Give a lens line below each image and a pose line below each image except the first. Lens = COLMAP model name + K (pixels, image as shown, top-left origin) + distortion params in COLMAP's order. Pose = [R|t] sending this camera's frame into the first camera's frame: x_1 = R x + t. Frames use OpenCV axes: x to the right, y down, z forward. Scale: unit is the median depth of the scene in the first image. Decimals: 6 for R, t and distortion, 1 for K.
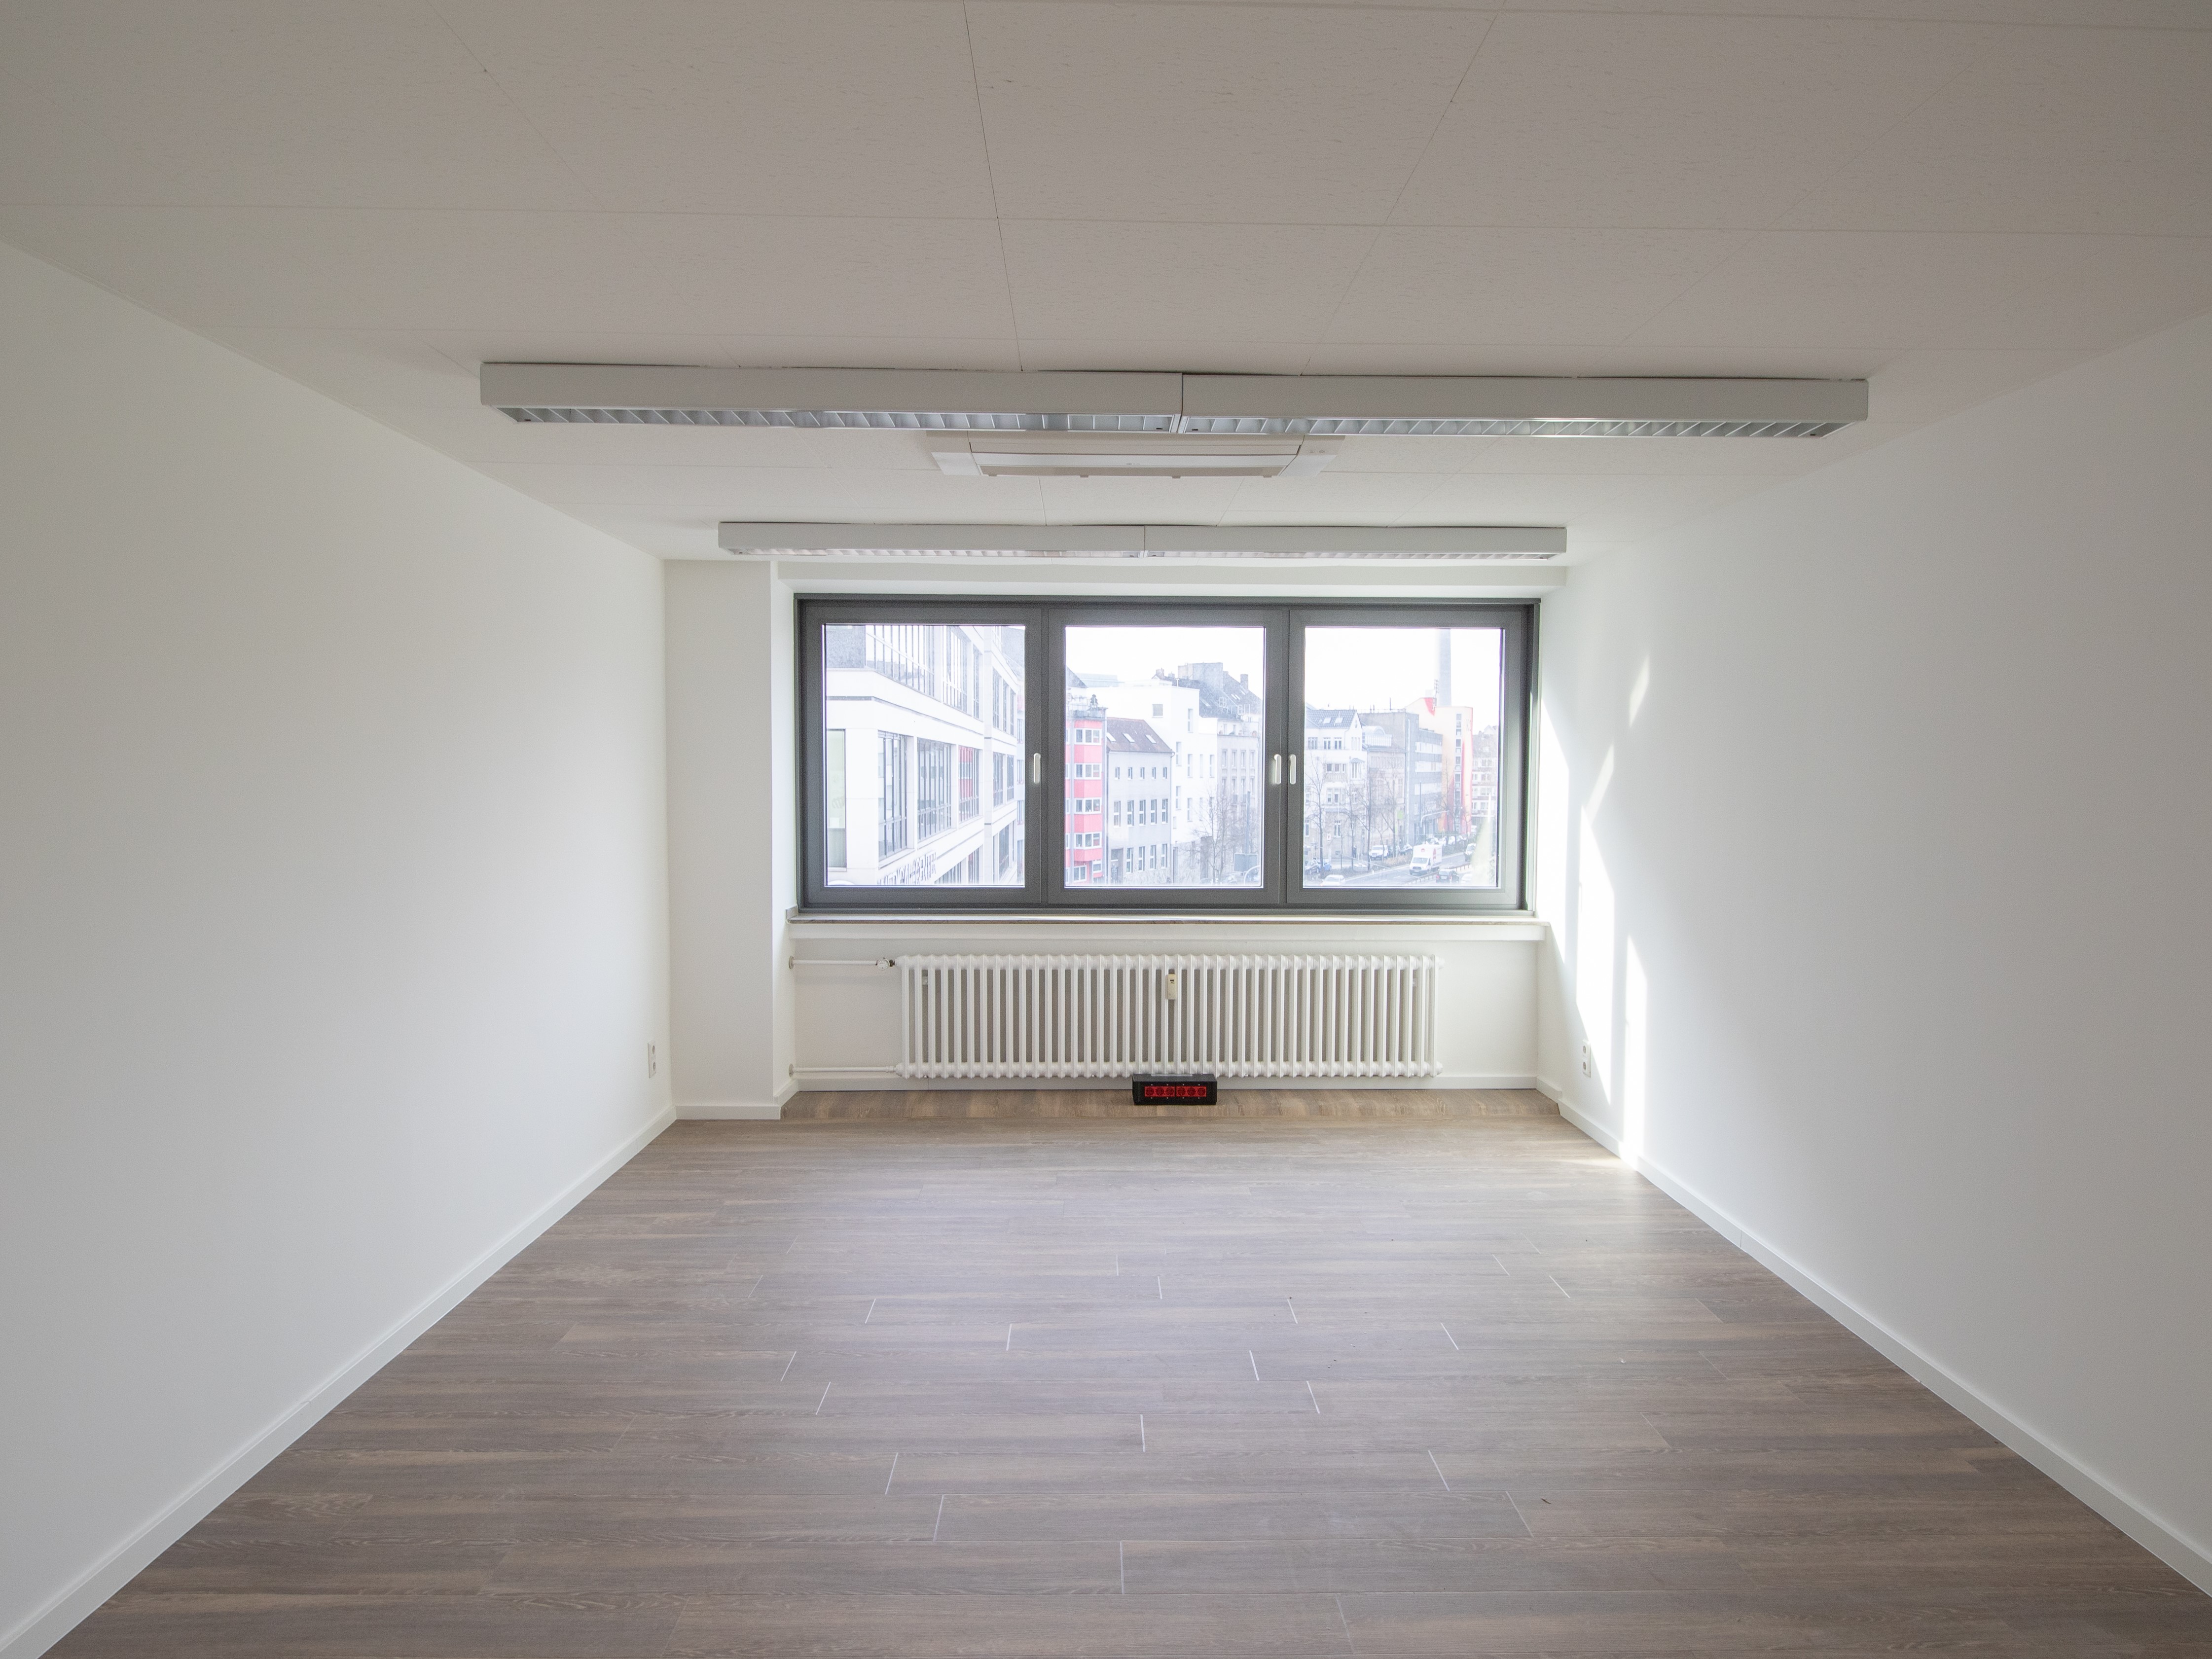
lens RADIAL K [[1373.9, 0, 1104.0], [0, 1373.9, 844.6], [0, 0, 1]] dist [0.003527, -0.017253]
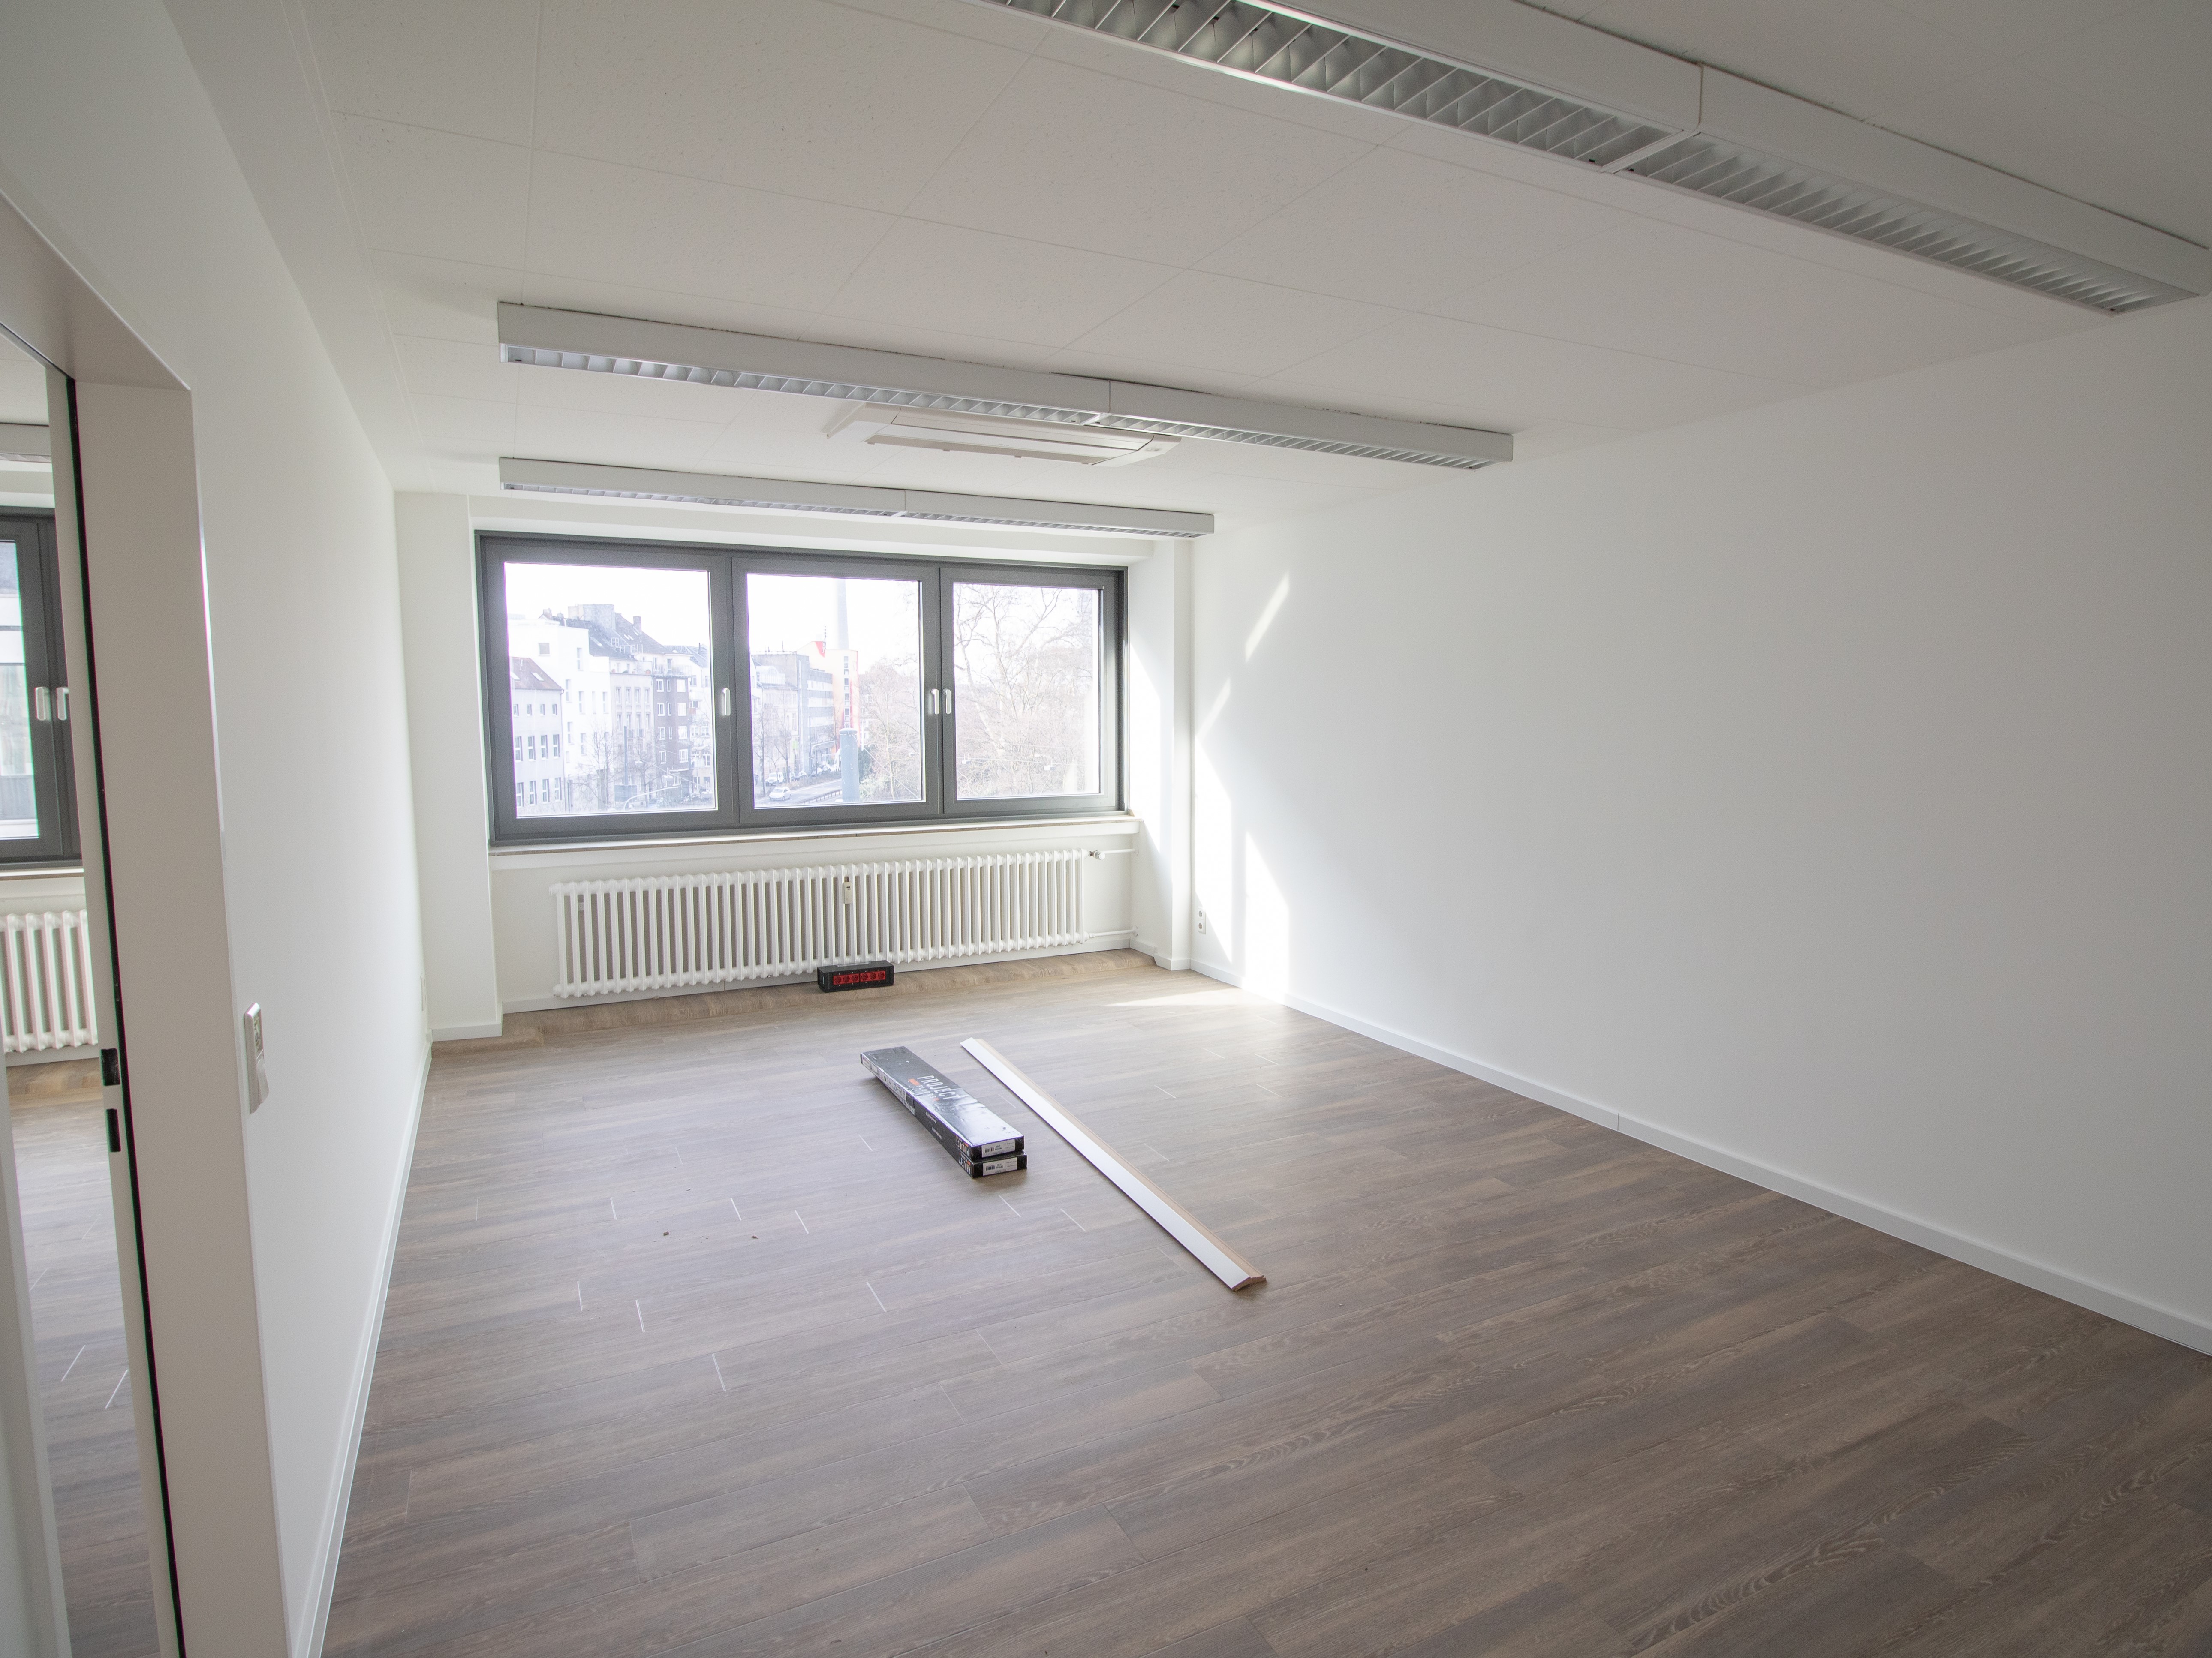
lens RADIAL K [[1194.9, 0, 1111.7], [0, 1194.9, 824.9], [0, 0, 1]] dist [0.000887, -0.014606]
pose [[0.896564, -0.050722, 0.440000, -0.262667], [0.031257, 0.998190, 0.051376, 0.004528], [-0.441809, -0.032309, 0.896527, 0.003519]]
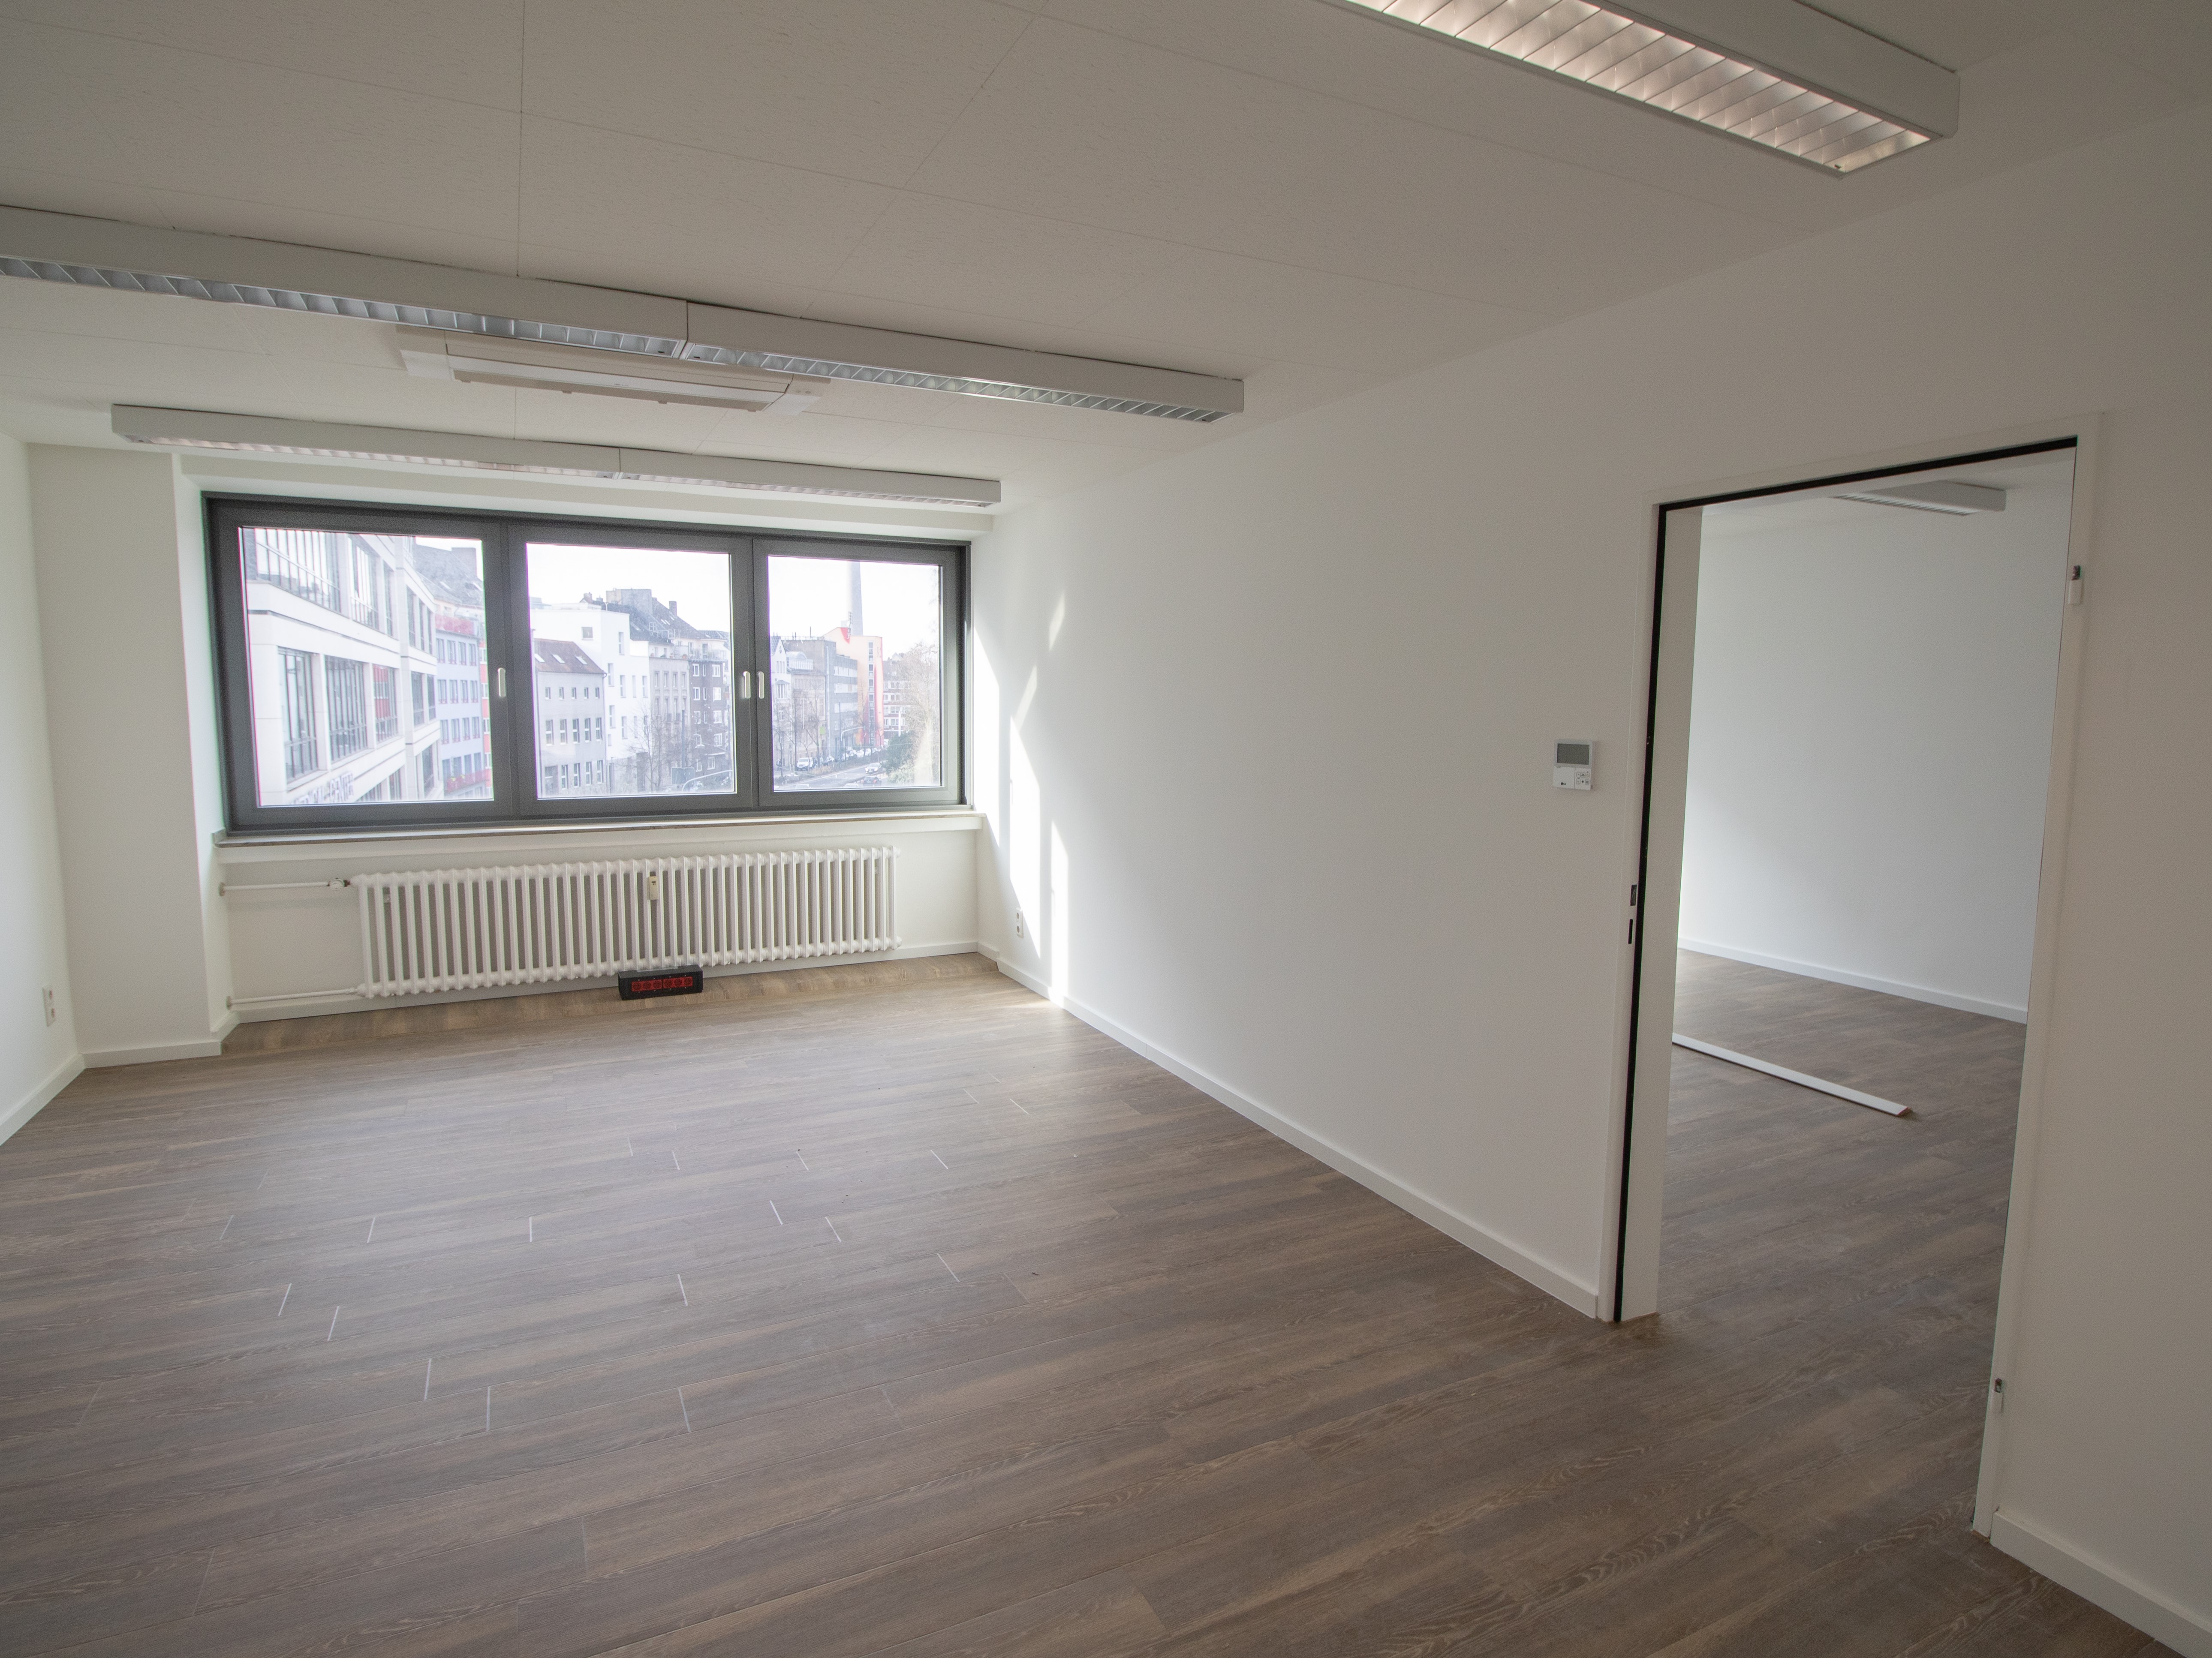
lens RADIAL K [[1194.9, 0, 1111.7], [0, 1194.9, 824.9], [0, 0, 1]] dist [0.000887, -0.014606]
pose [[0.902565, -0.044531, 0.428245, -0.032674], [0.019623, 0.997858, 0.062406, 0.003991], [-0.430107, -0.047922, 0.901505, 0.008919]]
